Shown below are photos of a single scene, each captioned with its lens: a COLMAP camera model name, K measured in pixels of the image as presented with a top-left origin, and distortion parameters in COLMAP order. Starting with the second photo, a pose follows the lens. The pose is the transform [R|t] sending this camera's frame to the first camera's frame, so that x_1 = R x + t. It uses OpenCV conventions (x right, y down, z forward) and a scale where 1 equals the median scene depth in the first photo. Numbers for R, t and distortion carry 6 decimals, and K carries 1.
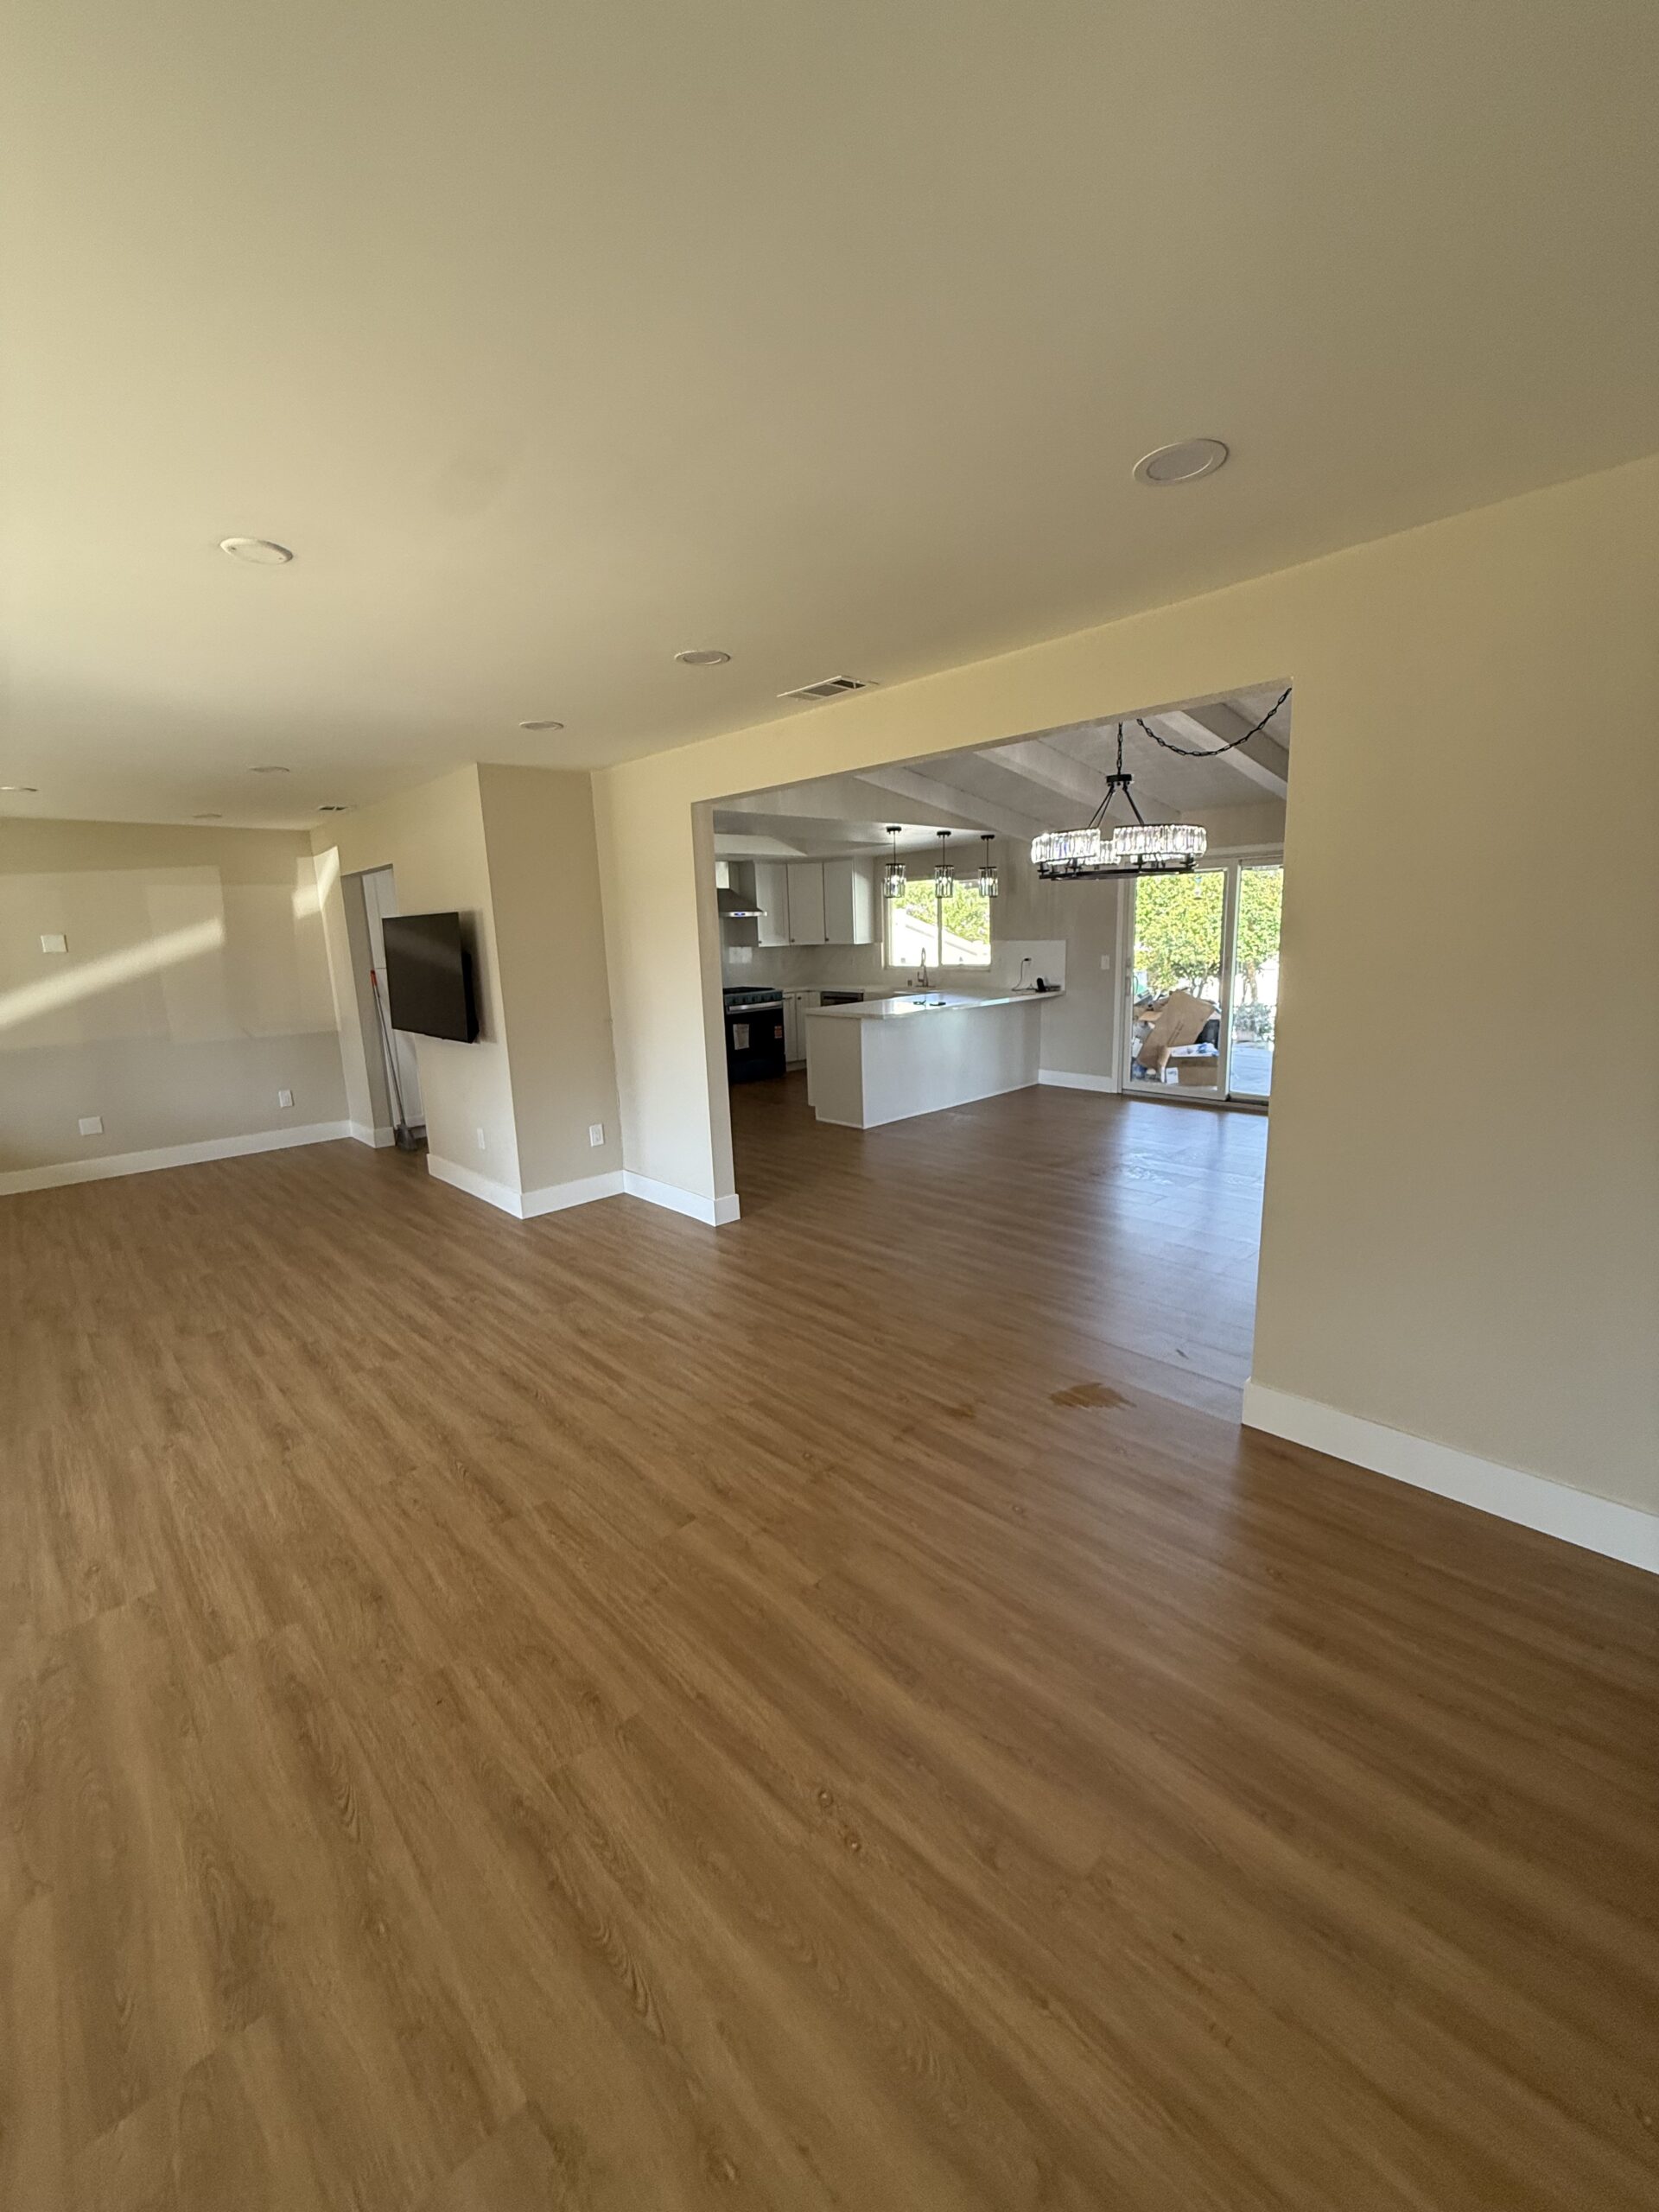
lens RADIAL K [[884.9, 0, 830.1], [0, 884.9, 1104.6], [0, 0, 1]] dist [0.000239, 0.000060]
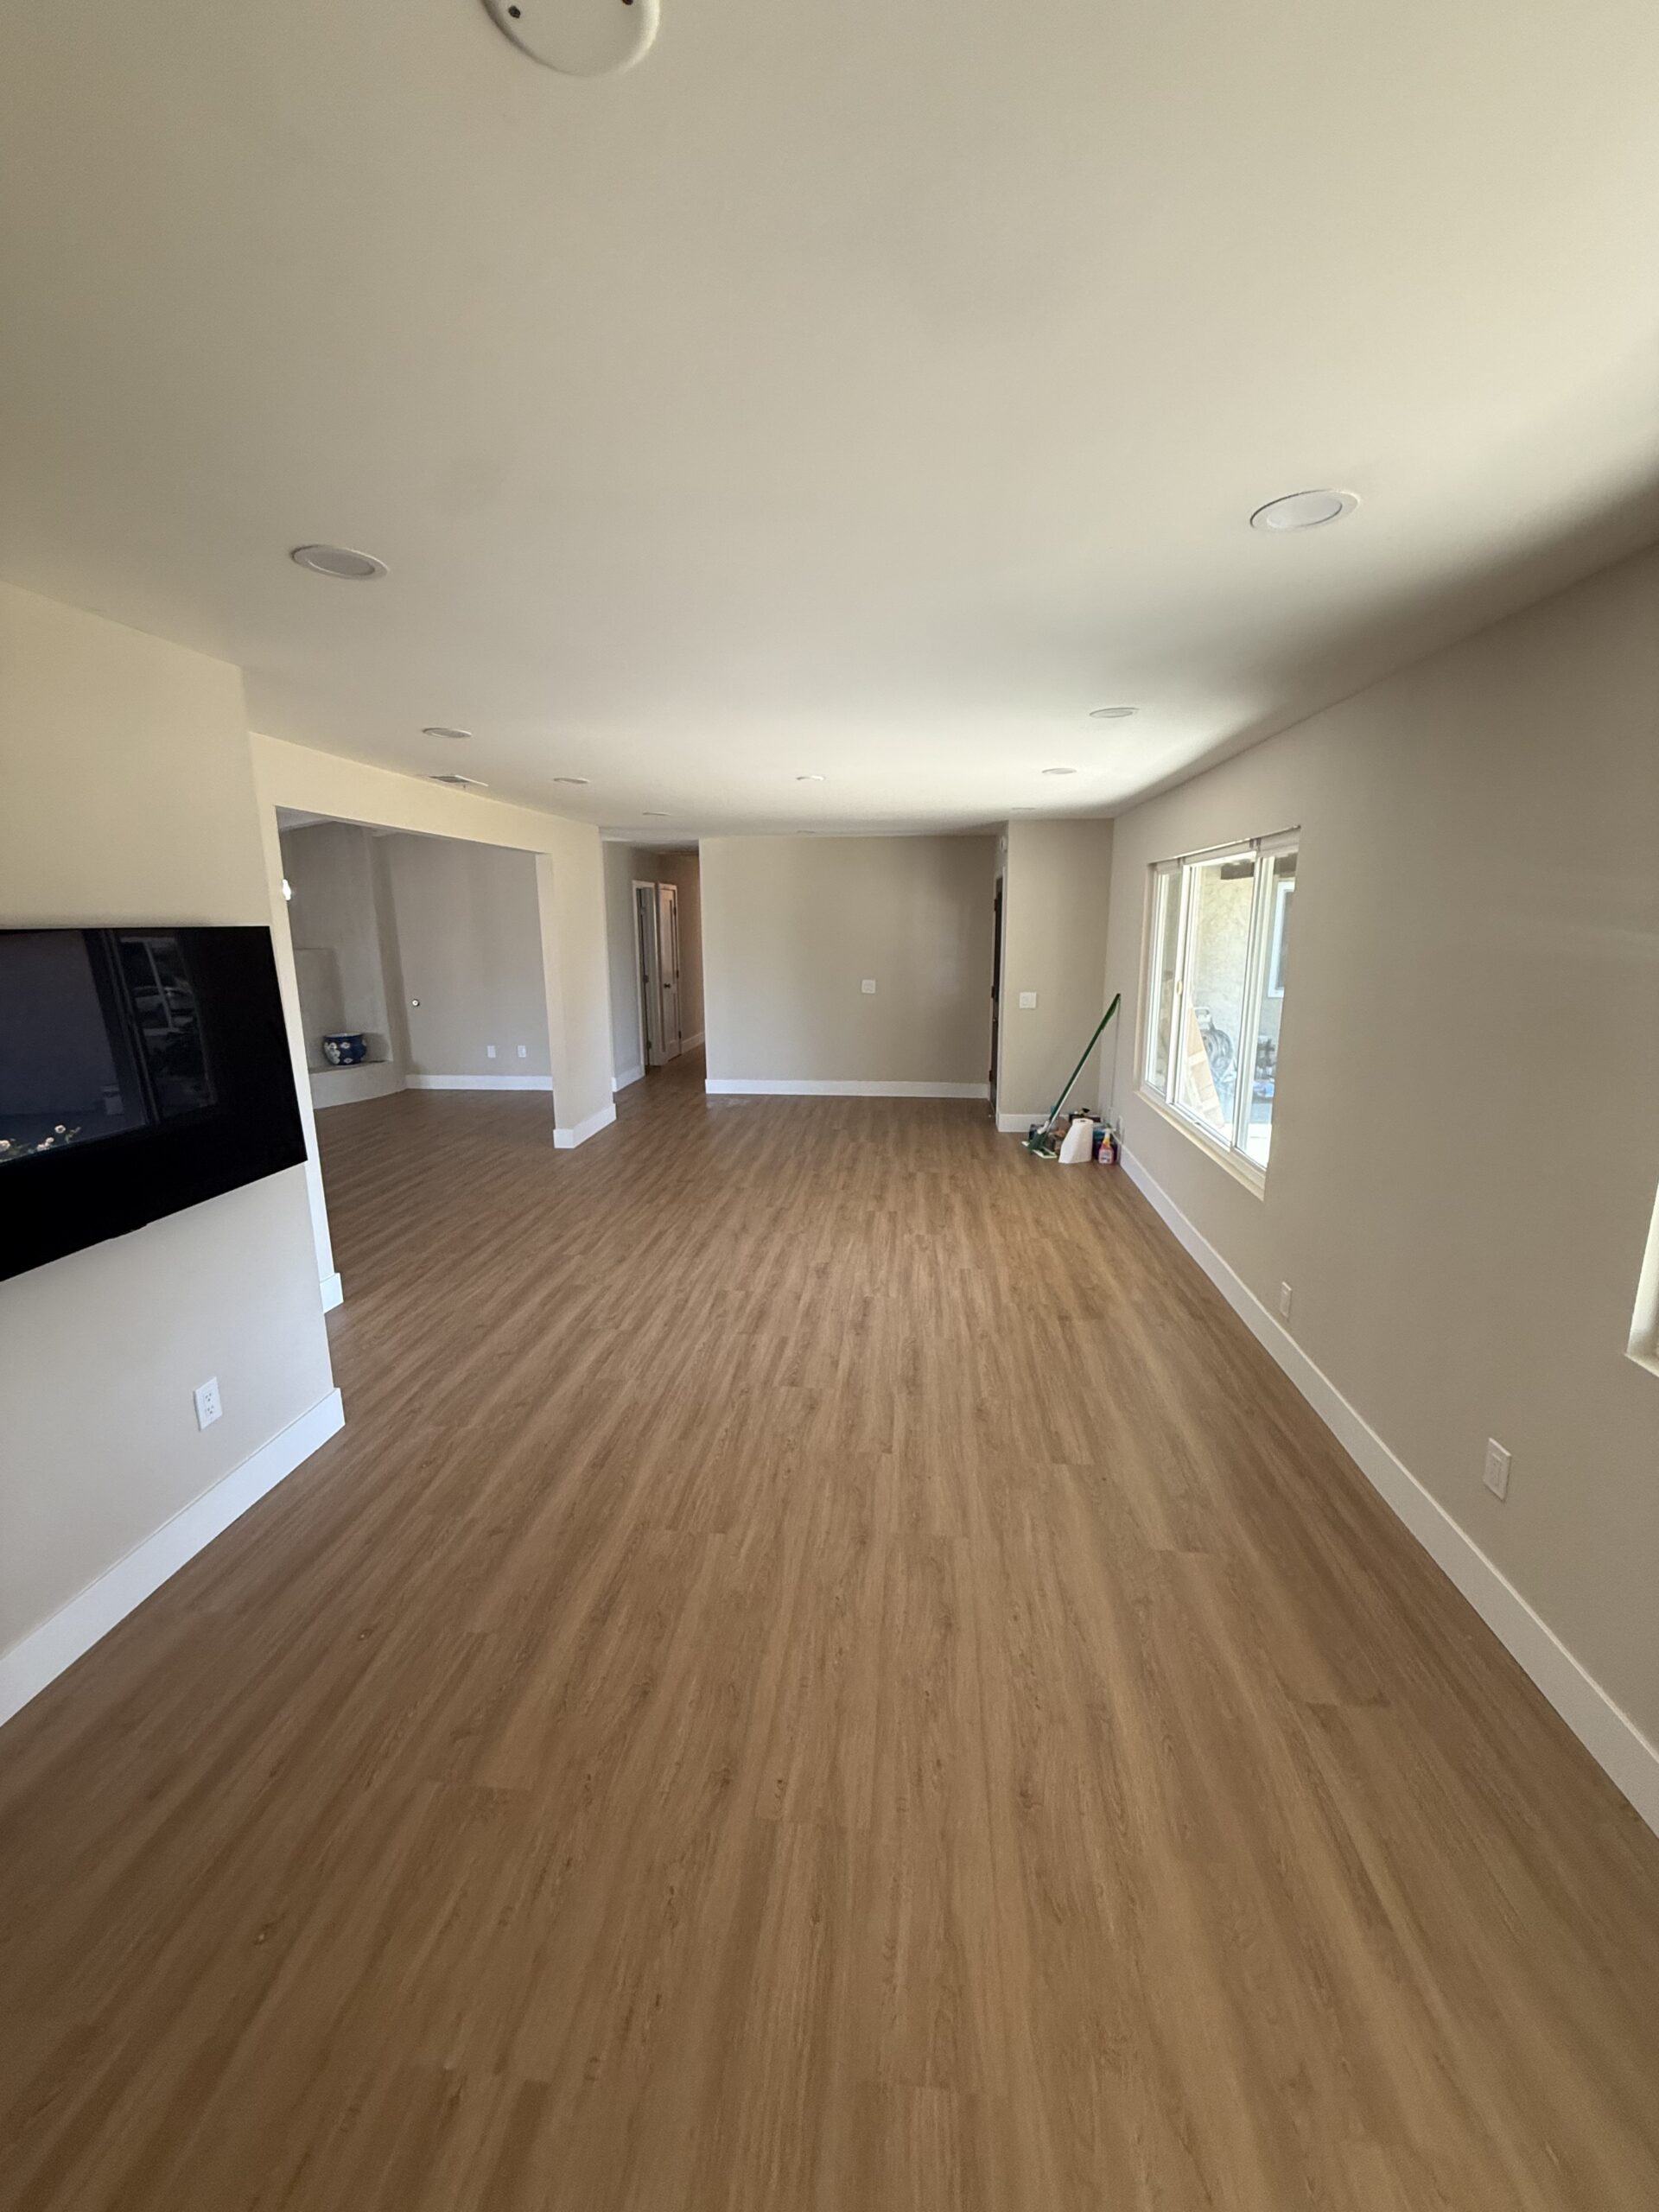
lens RADIAL K [[884.9, 0, 829.3], [0, 884.9, 1107.9], [0, 0, 1]] dist [0.000239, 0.000060]
pose [[-0.652812, -0.123414, 0.747399, -1.553387], [0.177800, 0.934115, 0.309543, -0.323646], [-0.736358, 0.334961, -0.587858, 1.607040]]
